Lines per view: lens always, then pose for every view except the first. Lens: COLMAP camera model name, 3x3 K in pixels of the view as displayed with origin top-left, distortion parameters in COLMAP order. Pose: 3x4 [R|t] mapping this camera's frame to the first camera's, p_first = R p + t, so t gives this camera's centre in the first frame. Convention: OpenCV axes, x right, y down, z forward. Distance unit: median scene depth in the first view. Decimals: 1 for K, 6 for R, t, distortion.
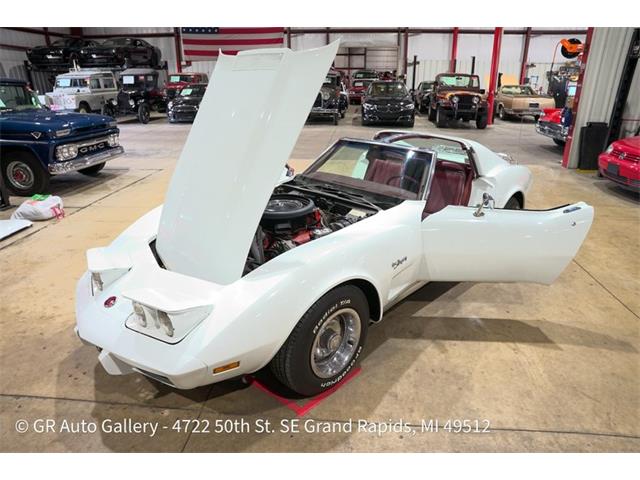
lens RADIAL K [[437.8, 0, 321.3], [0, 437.8, 241.3], [0, 0, 1]] dist [-0.138075, 0.105693]
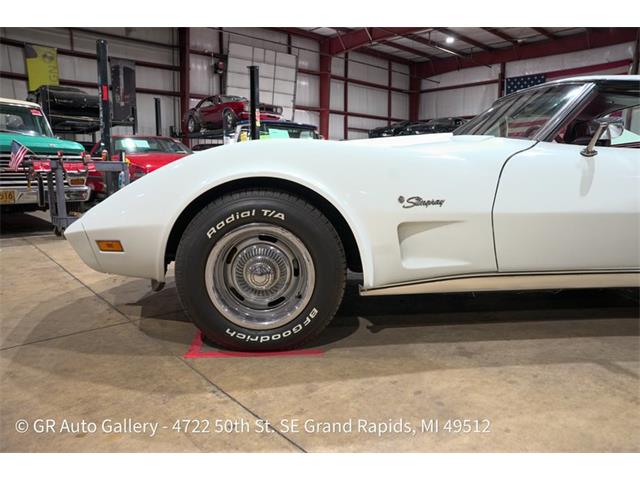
lens RADIAL K [[437.8, 0, 321.3], [0, 437.8, 241.3], [0, 0, 1]] dist [-0.138075, 0.105693]
pose [[0.733602, 0.108607, -0.670844, 0.446938], [-0.247655, 0.961989, -0.115082, 0.186922], [0.632846, 0.250563, 0.732615, 0.431703]]
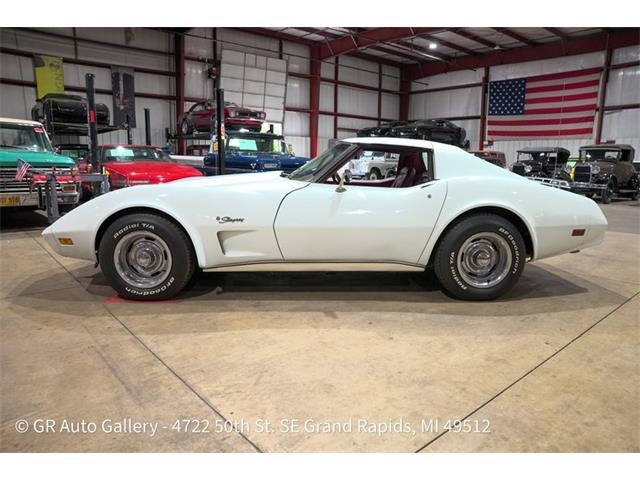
lens RADIAL K [[437.8, 0, 321.3], [0, 437.8, 241.3], [0, 0, 1]] dist [-0.138075, 0.105693]
pose [[0.718622, 0.129290, -0.683277, 1.004553], [-0.263308, 0.959995, -0.095277, 0.130805], [0.643624, 0.248380, 0.723917, 0.329054]]
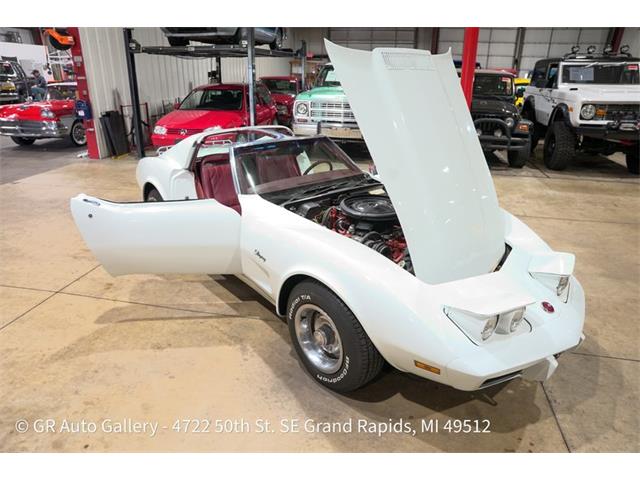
lens RADIAL K [[437.8, 0, 321.3], [0, 437.8, 241.3], [0, 0, 1]] dist [-0.138075, 0.105693]
pose [[0.107207, -0.373636, 0.921359, -1.049923], [0.353715, 0.880404, 0.315871, -0.367275], [-0.929189, 0.292035, 0.226546, 0.914218]]
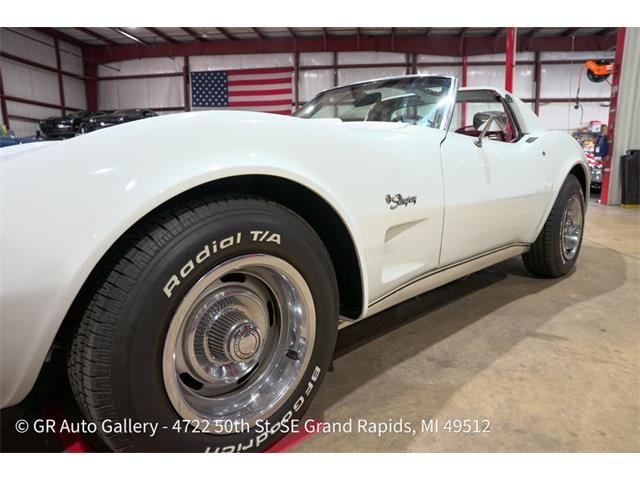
lens RADIAL K [[437.8, 0, 321.3], [0, 437.8, 241.3], [0, 0, 1]] dist [-0.138075, 0.105693]
pose [[0.999470, -0.003468, -0.032376, 0.093180], [-0.002867, 0.981077, -0.193595, 0.173394], [0.032435, 0.193586, 0.980547, 0.465395]]
